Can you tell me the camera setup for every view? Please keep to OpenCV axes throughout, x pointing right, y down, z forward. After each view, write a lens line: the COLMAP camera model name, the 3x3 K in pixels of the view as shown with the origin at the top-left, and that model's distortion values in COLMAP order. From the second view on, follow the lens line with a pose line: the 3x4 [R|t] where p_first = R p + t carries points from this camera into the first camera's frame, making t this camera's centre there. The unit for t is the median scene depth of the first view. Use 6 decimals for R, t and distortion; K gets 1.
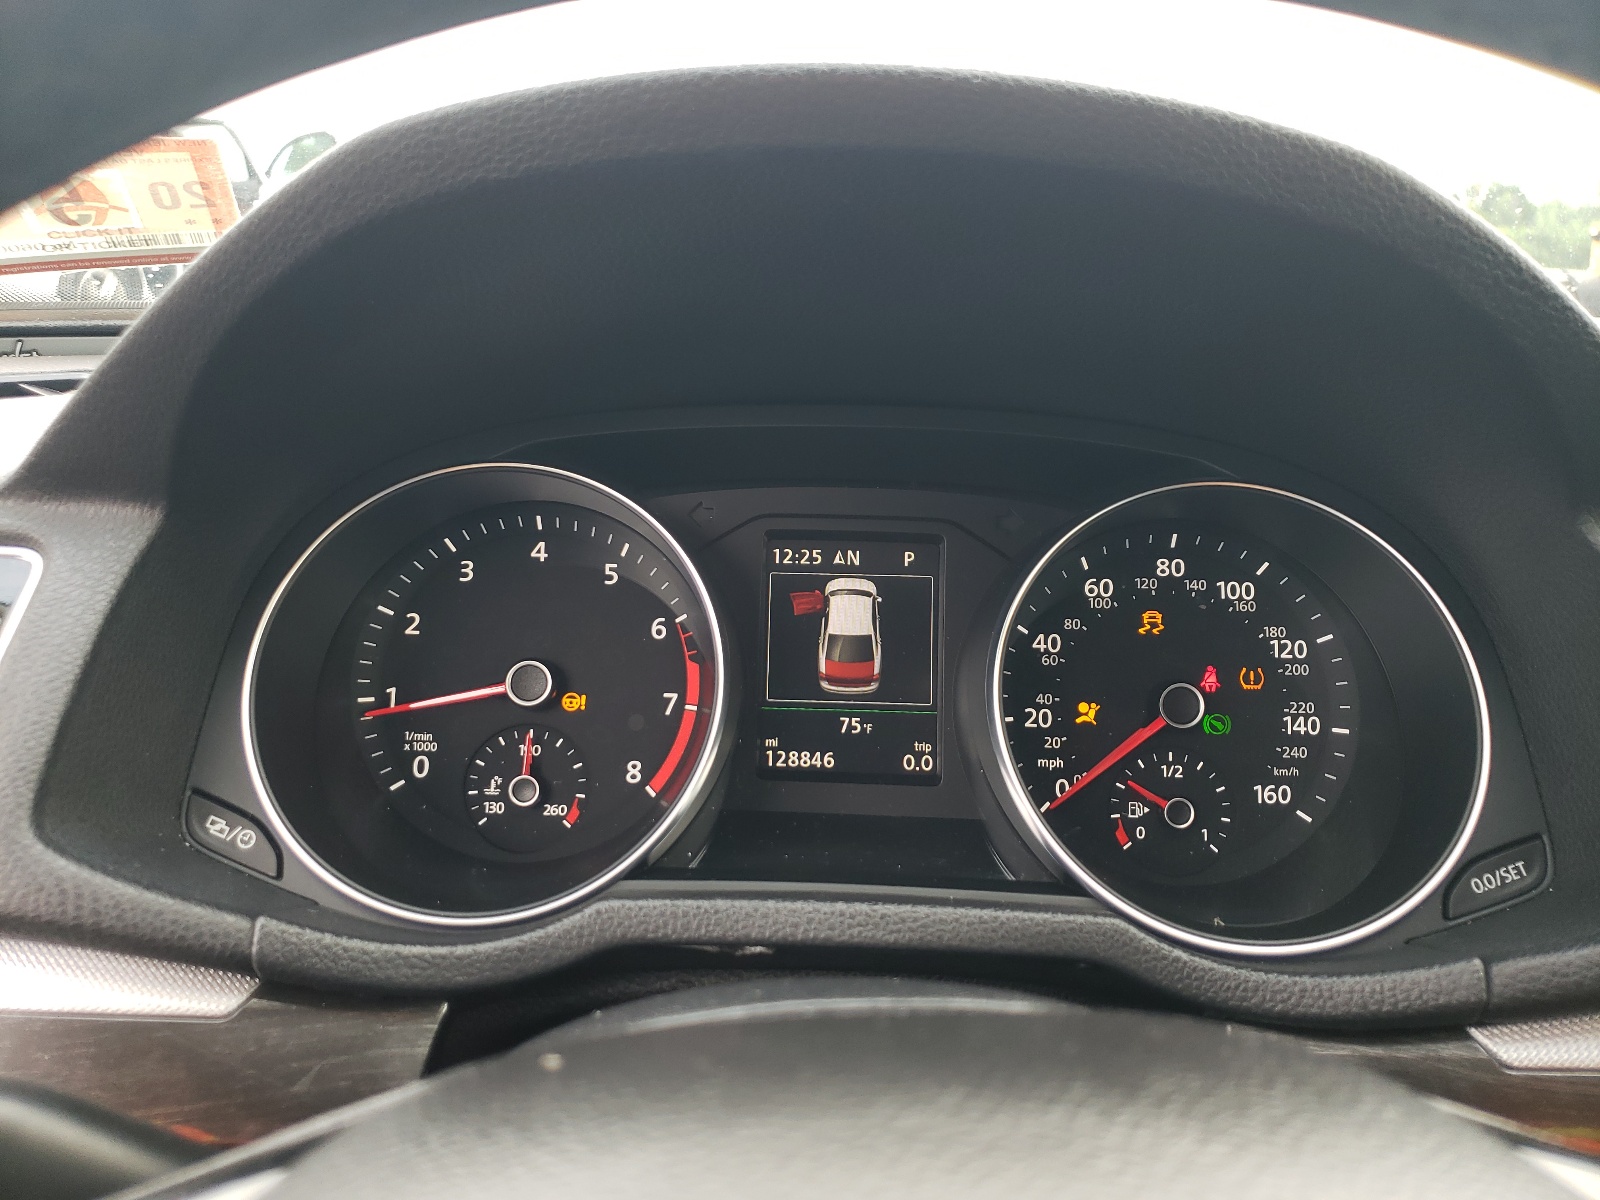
lens RADIAL K [[1214.0, 0, 800.2], [0, 1214.0, 601.5], [0, 0, 1]] dist [0.001992, 0.000192]
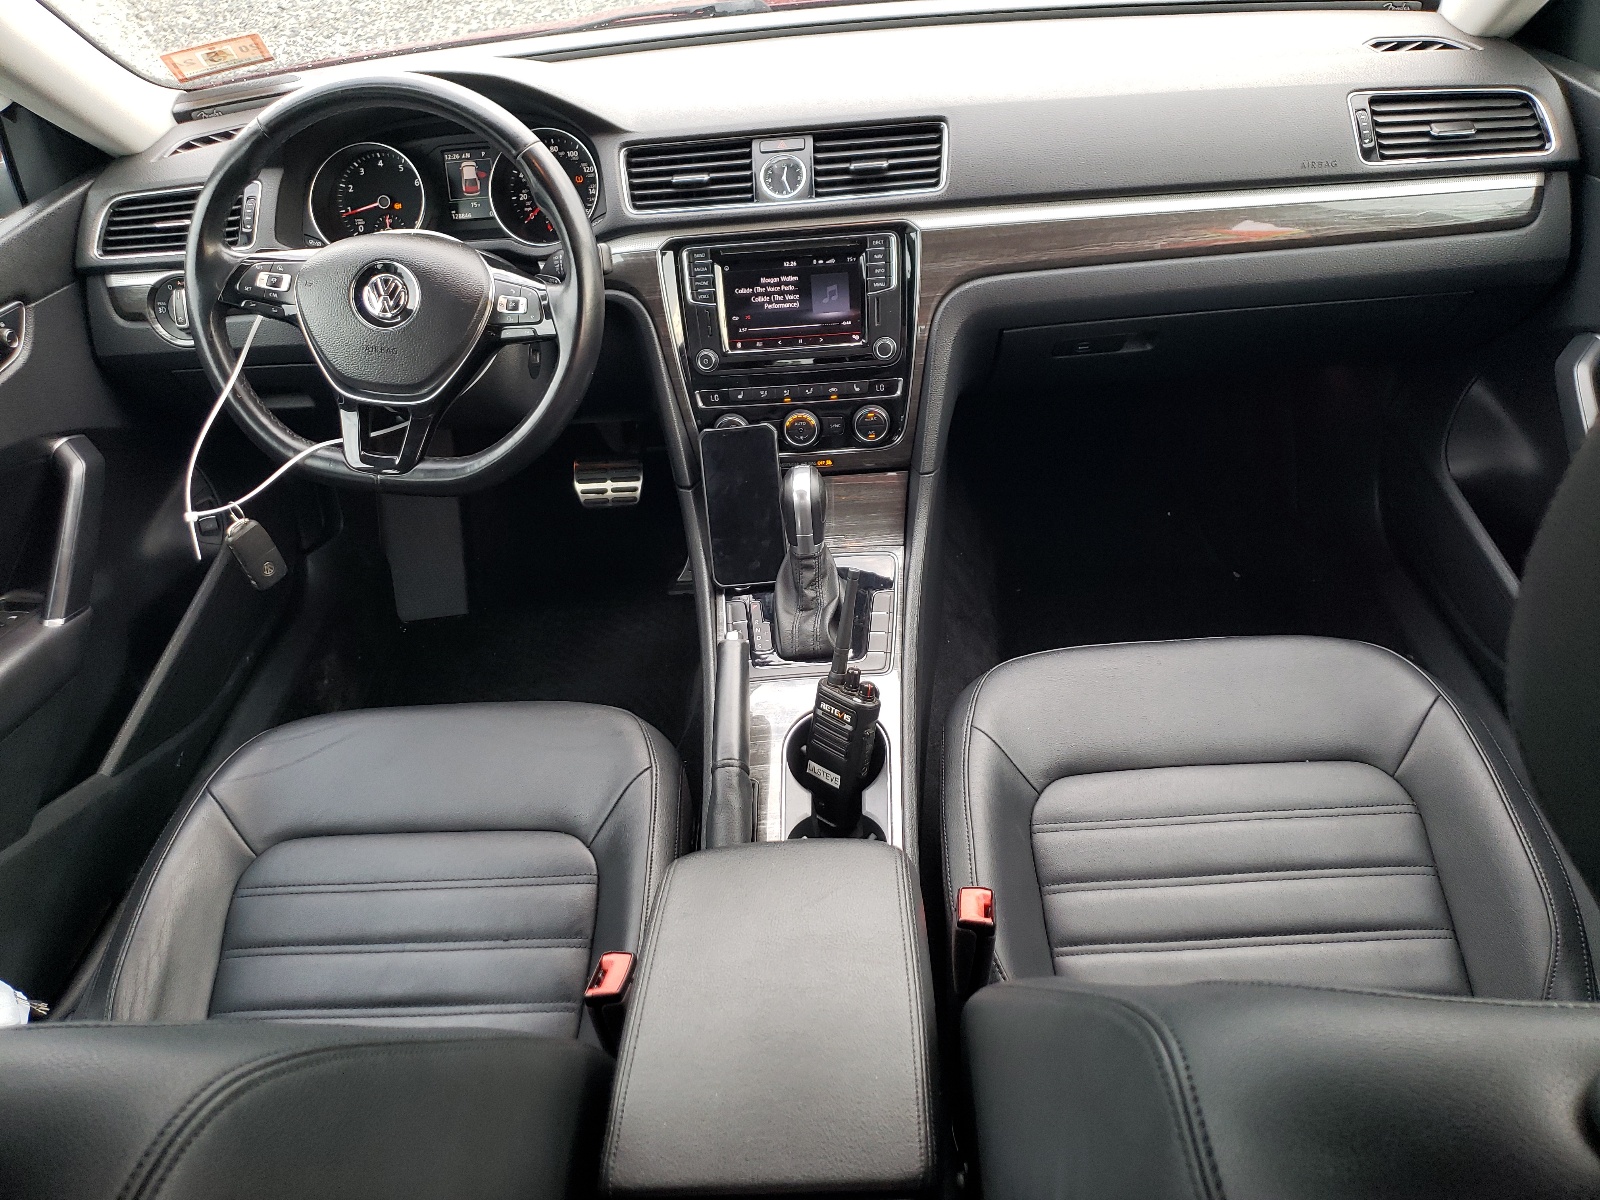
lens RADIAL K [[1255.5, 0, 799.1], [0, 1255.5, 599.9], [0, 0, 1]] dist [-0.003705, -0.000748]
pose [[0.993978, -0.083346, -0.071138, 1.171789], [0.103321, 0.929098, 0.355108, -0.031705], [0.036497, -0.360319, 0.932115, -2.874199]]
